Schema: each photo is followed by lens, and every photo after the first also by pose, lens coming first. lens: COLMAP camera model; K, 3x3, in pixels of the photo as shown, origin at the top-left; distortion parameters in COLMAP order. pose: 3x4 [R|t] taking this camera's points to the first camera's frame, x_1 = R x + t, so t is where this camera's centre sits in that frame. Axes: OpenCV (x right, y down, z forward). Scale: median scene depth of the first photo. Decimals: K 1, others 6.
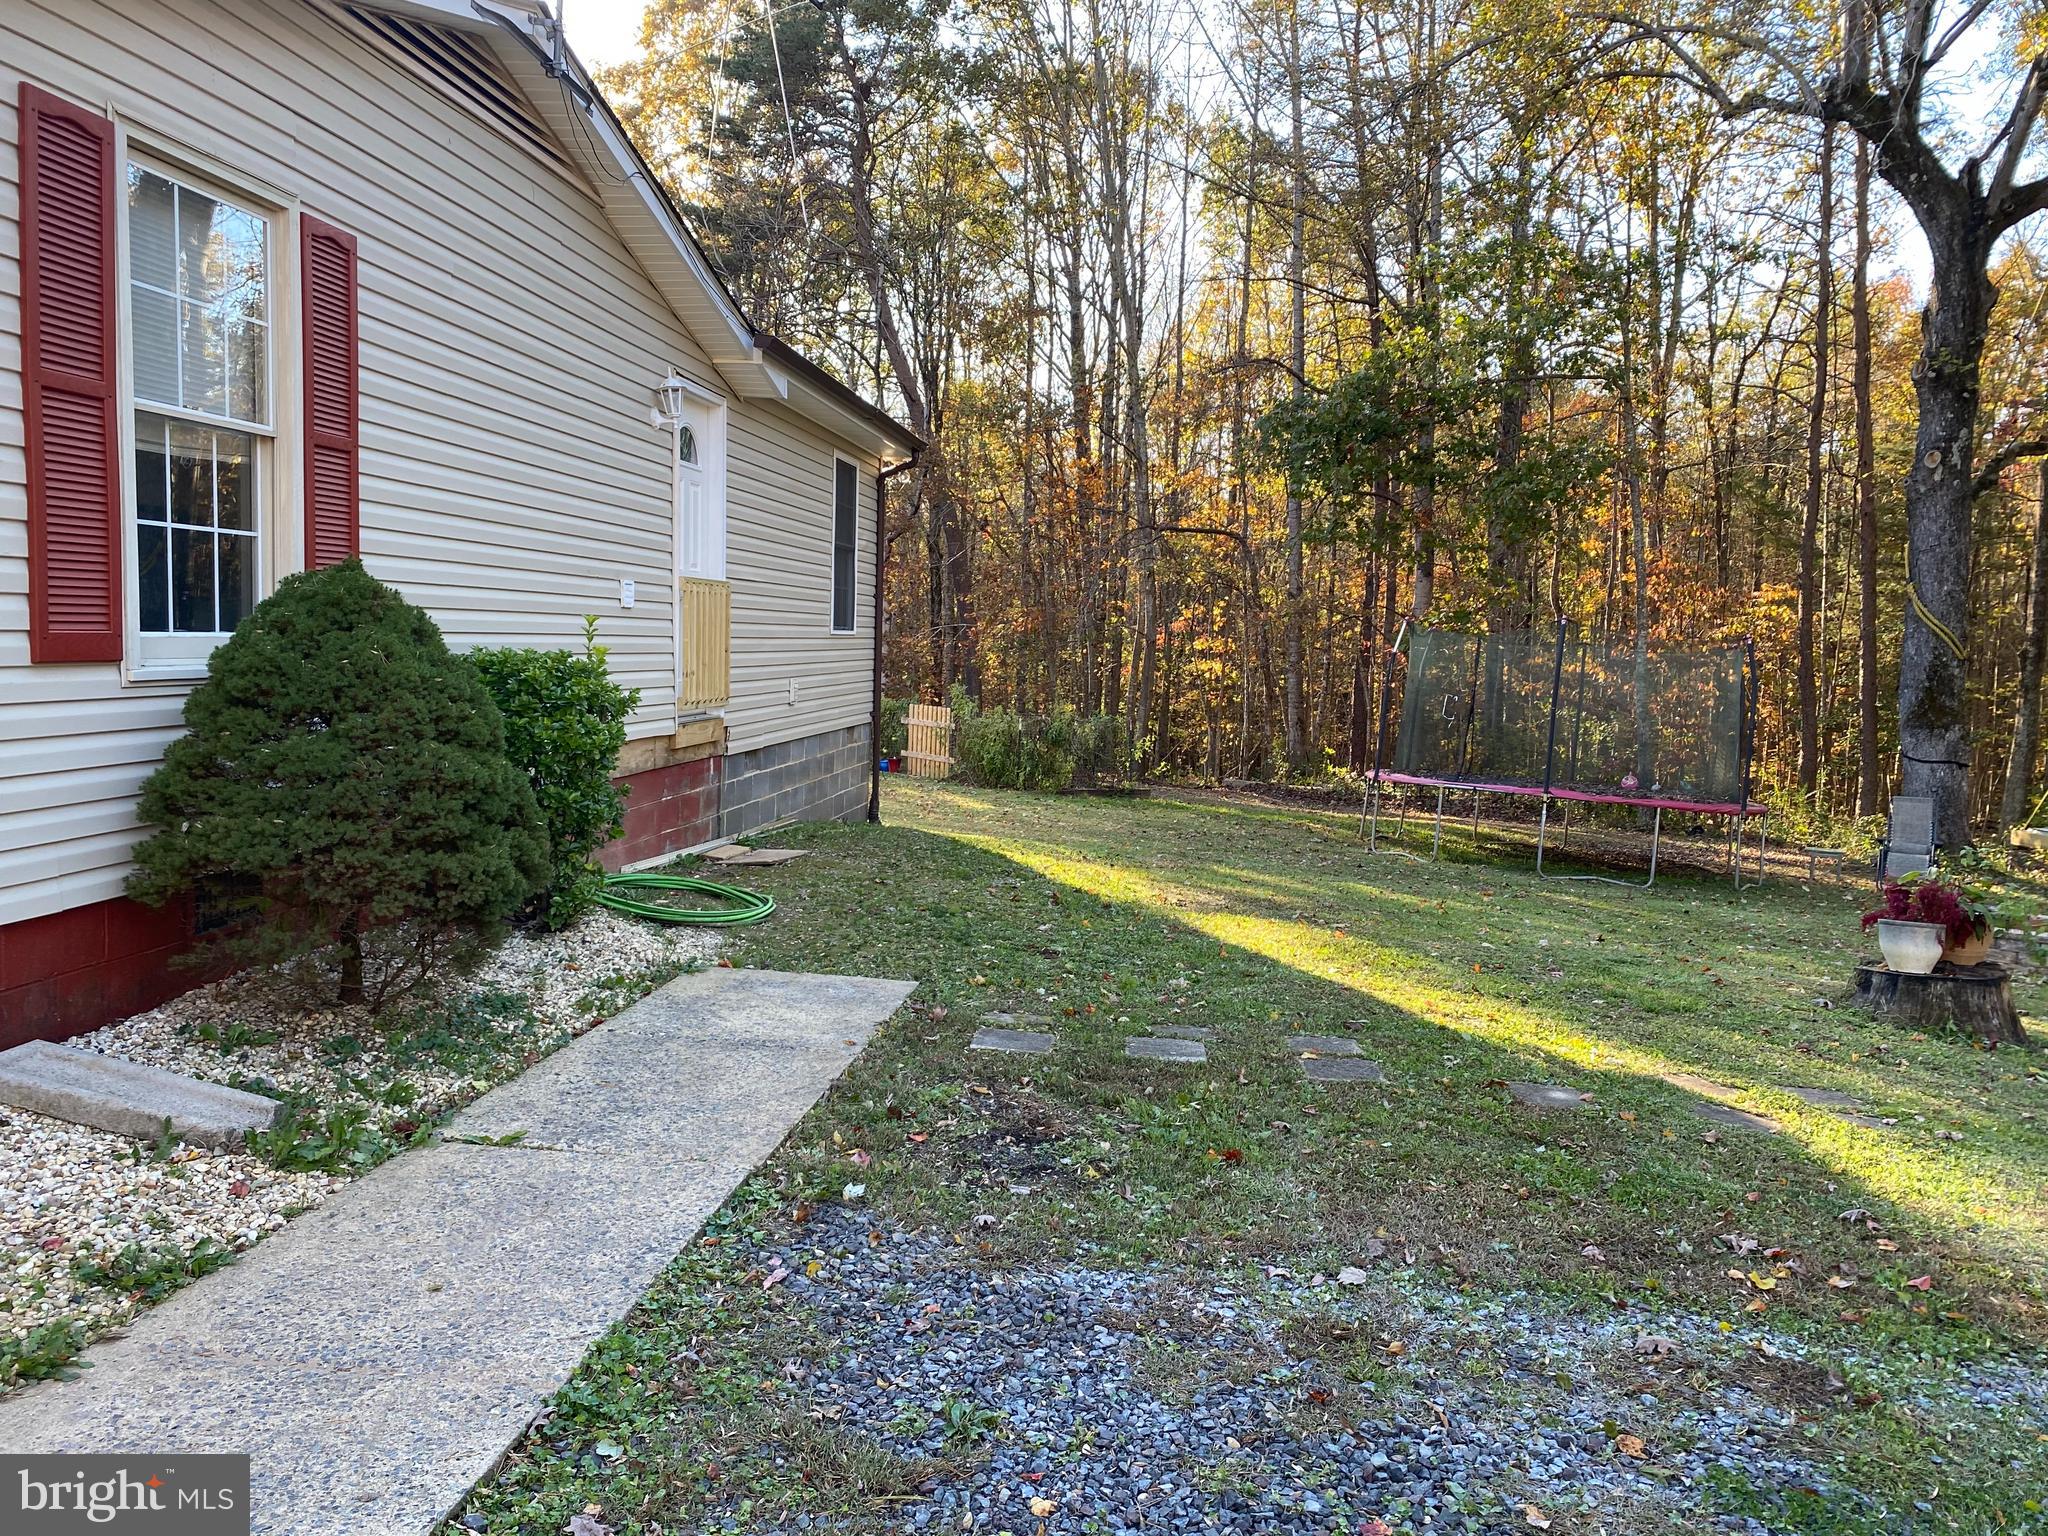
lens RADIAL K [[1542.8, 0, 1020.5], [0, 1542.8, 756.3], [0, 0, 1]] dist [0.016839, -0.026505]
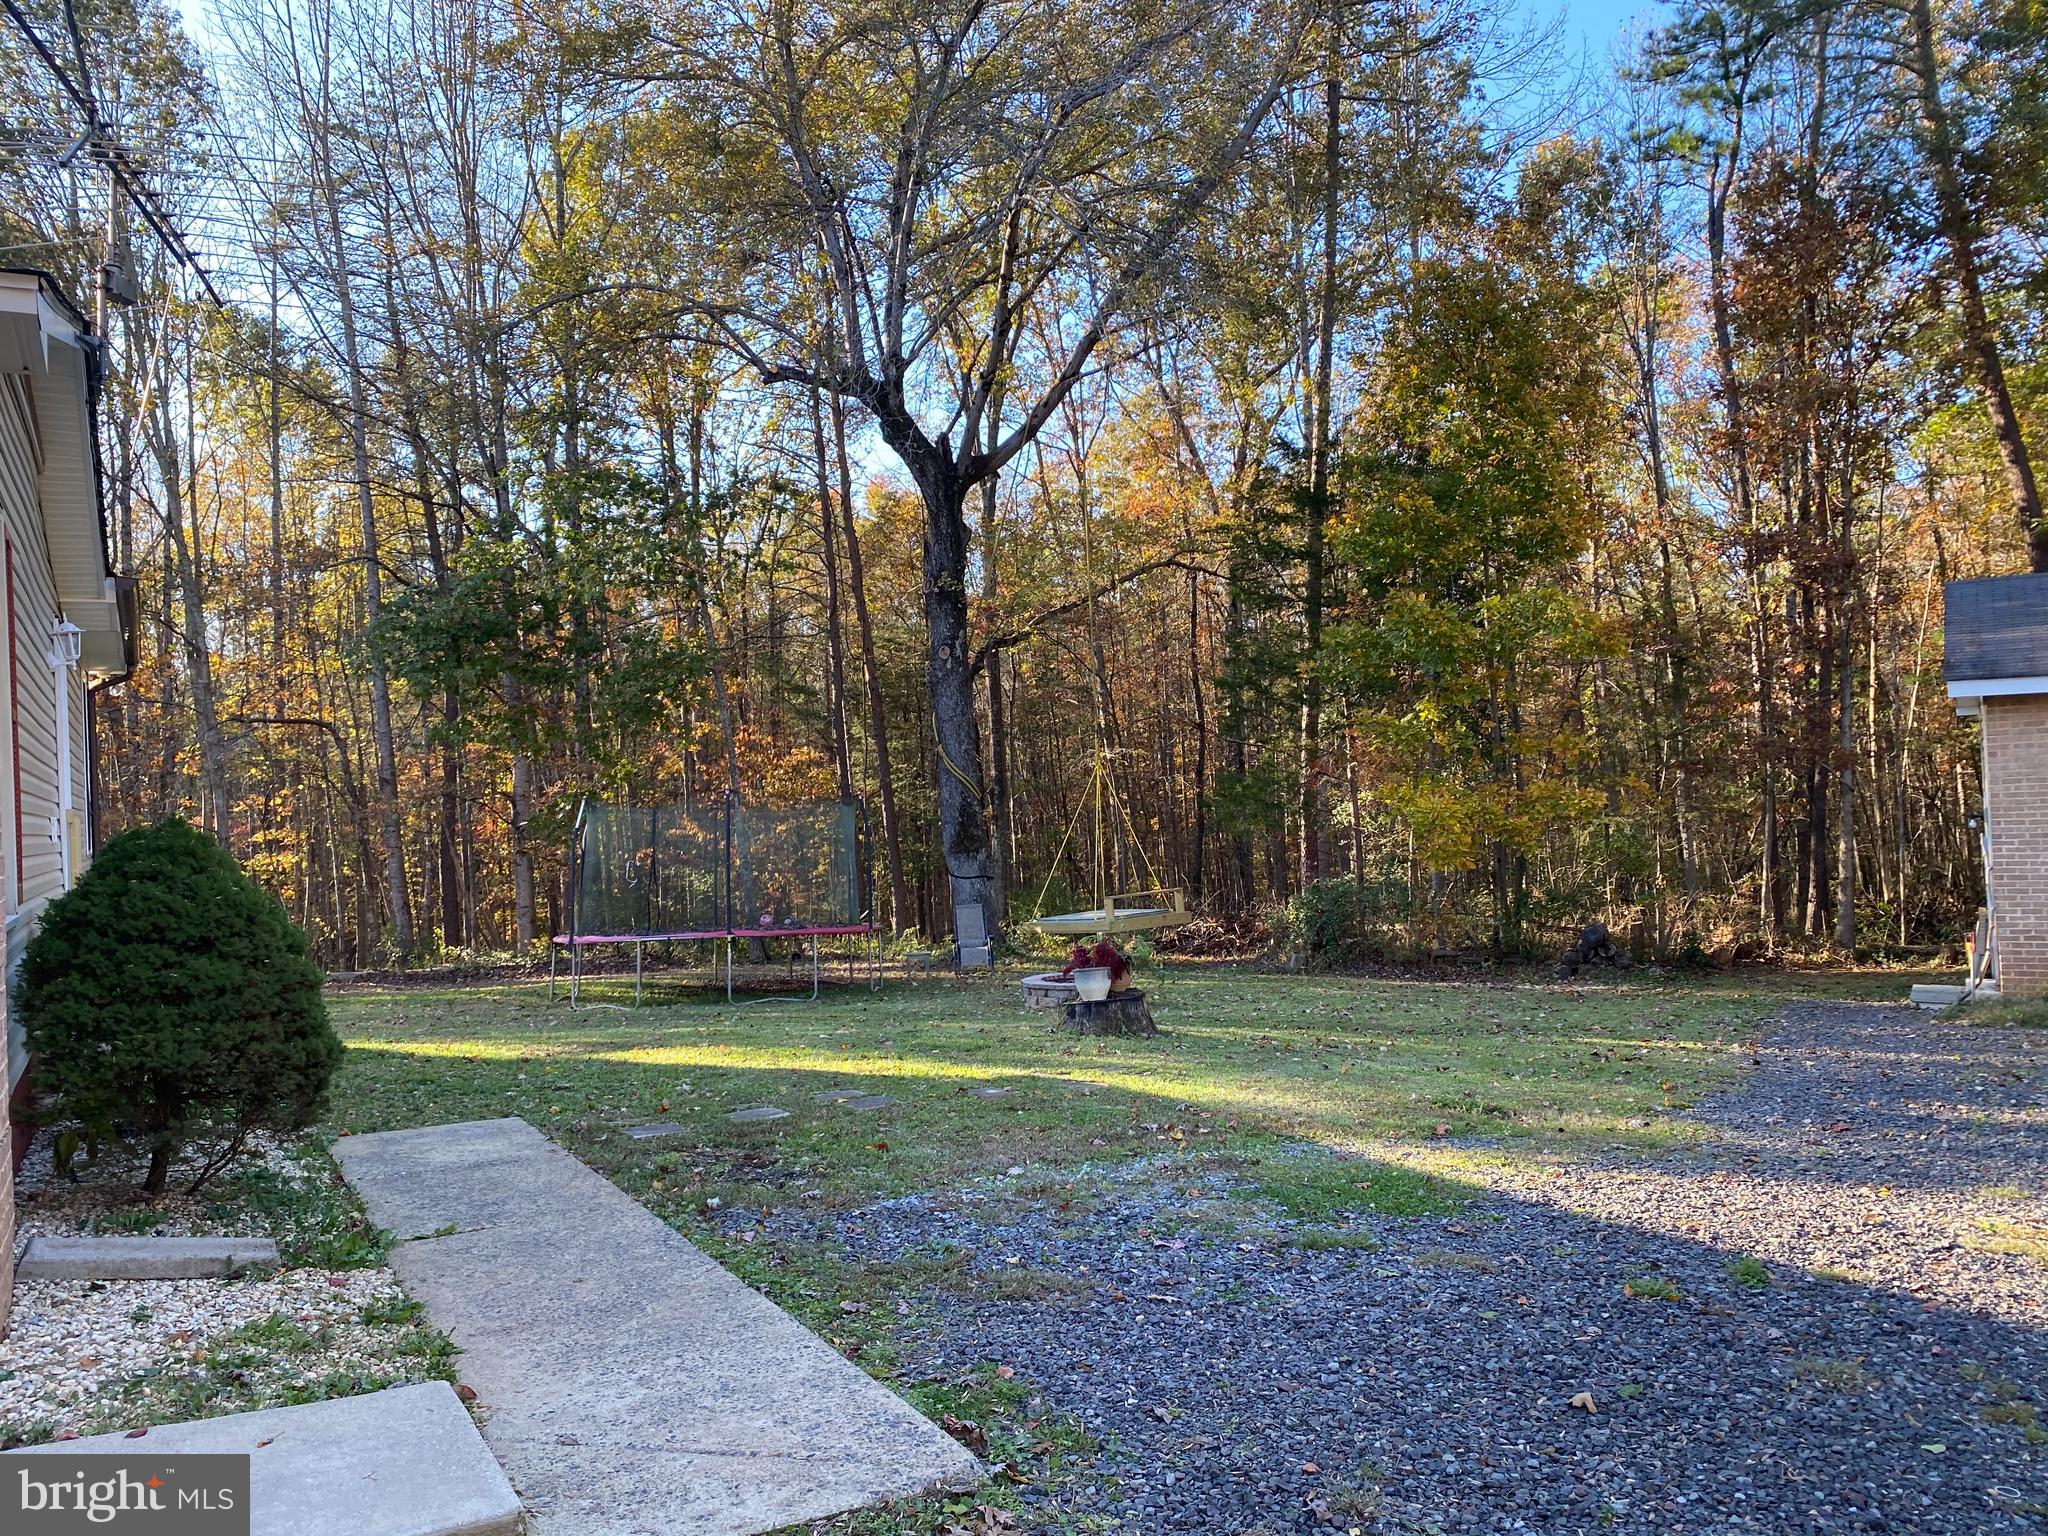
lens RADIAL K [[1542.8, 0, 1023.7], [0, 1542.8, 769.7], [0, 0, 1]] dist [0.016839, -0.026505]
pose [[0.801808, -0.058884, 0.594673, -0.149484], [0.118019, 0.991137, -0.060985, -0.002586], [-0.585811, 0.119080, 0.801651, -0.092552]]
